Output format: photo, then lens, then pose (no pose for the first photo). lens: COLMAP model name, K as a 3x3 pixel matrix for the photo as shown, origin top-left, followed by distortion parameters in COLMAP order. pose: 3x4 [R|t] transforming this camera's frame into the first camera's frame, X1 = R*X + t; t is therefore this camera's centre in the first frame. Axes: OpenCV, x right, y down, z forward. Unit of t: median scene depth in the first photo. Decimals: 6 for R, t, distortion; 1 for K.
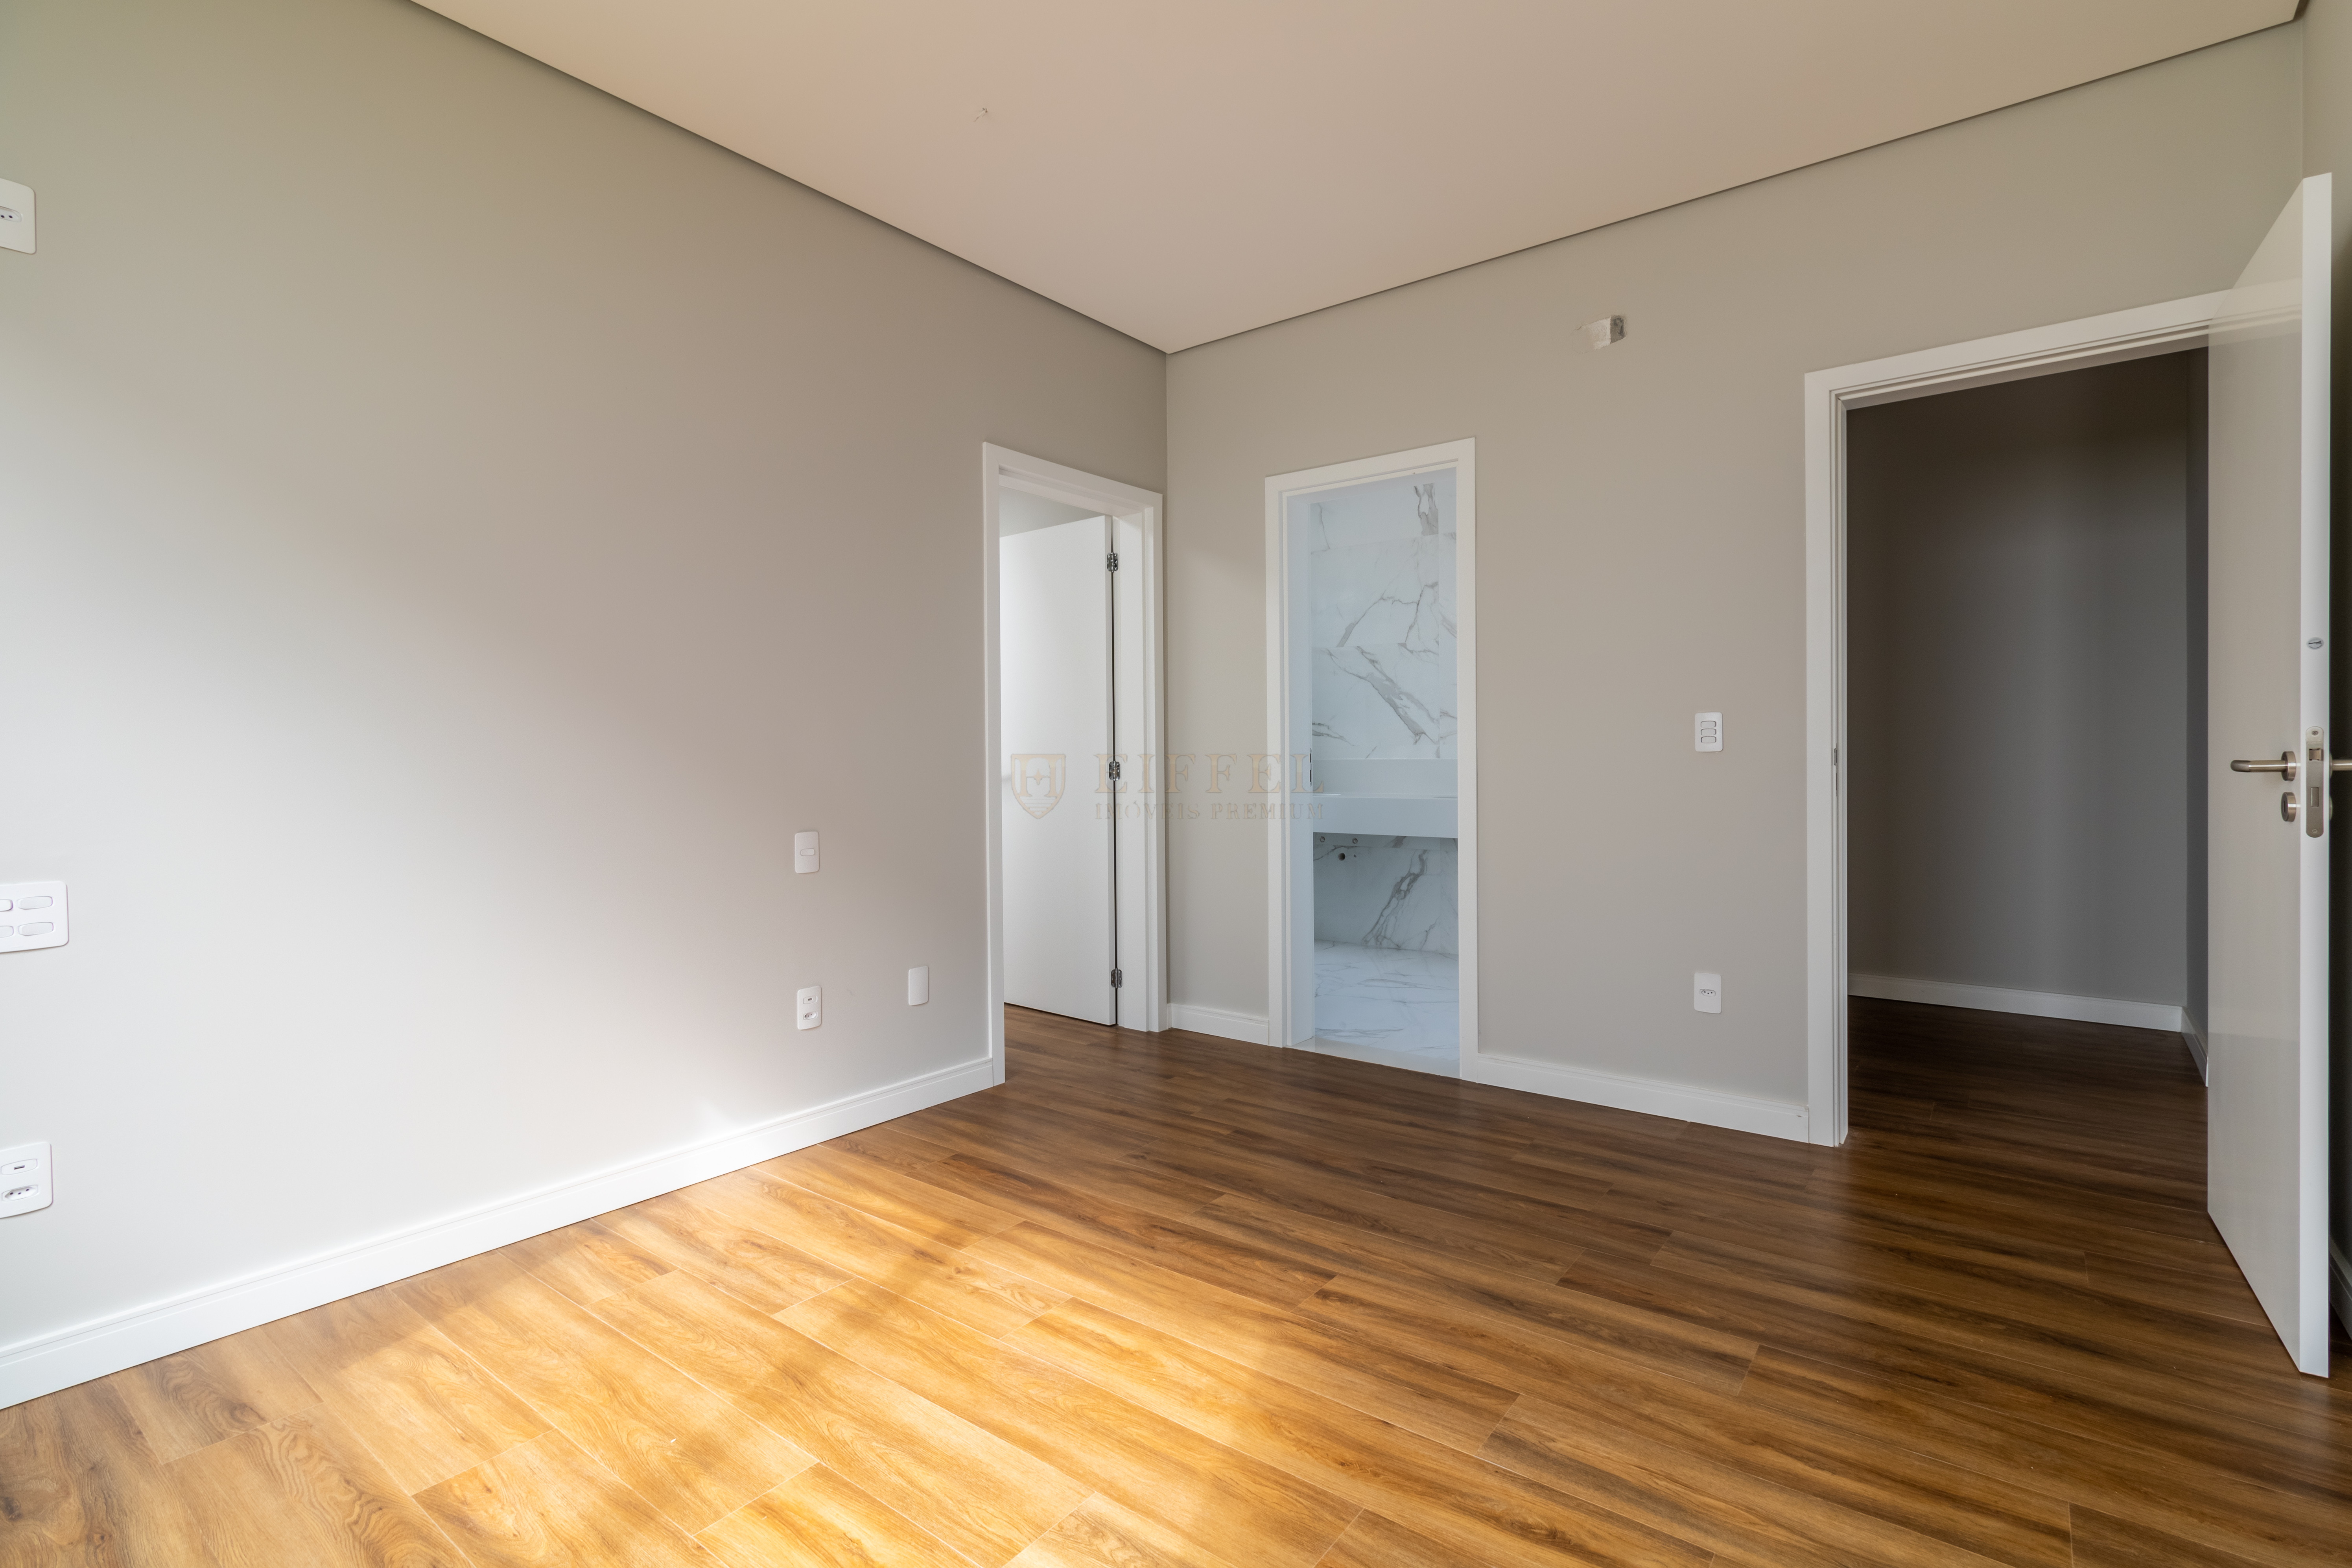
lens RADIAL K [[1099.2, 0, 1201.4], [0, 1099.2, 768.4], [0, 0, 1]] dist [0.001600, 0.000895]
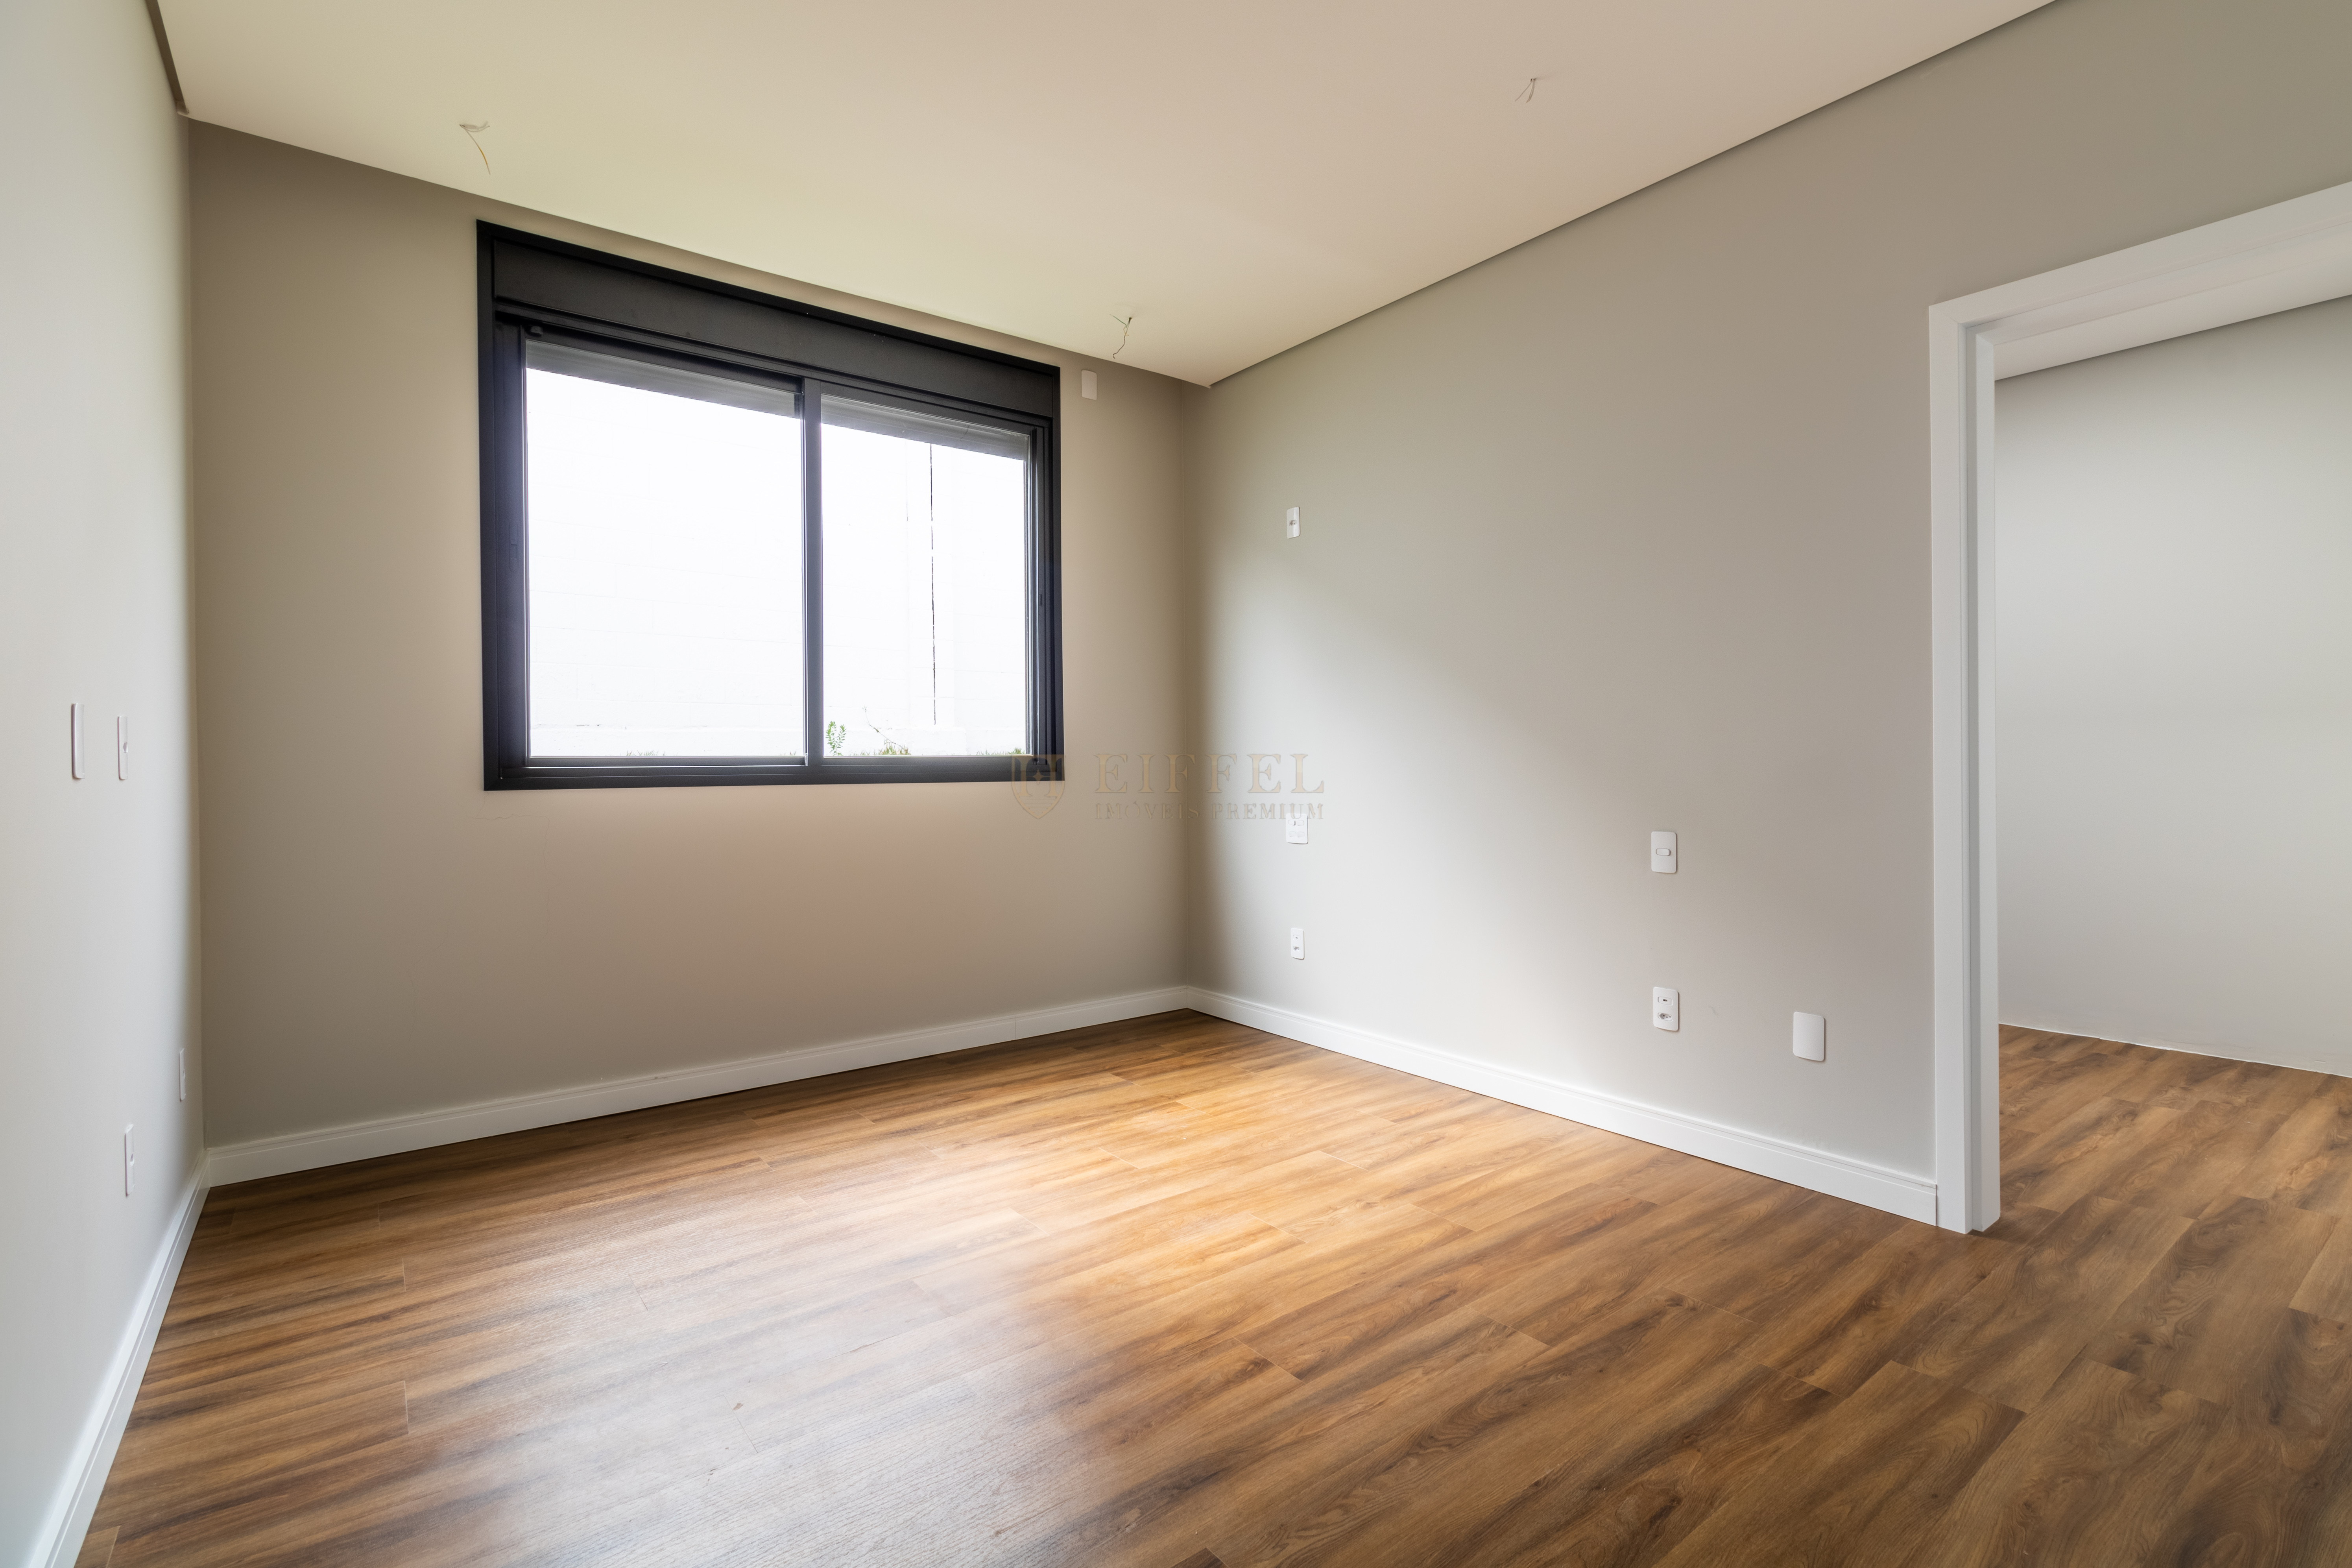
lens RADIAL K [[1087.6, 0, 1199.9], [0, 1087.6, 768.3], [0, 0, 1]] dist [0.000995, 0.000470]
pose [[-0.270000, 0.010235, -0.962806, 0.878235], [-0.002673, 0.999932, 0.011380, -0.011442], [0.962857, 0.005647, -0.269954, 1.079300]]
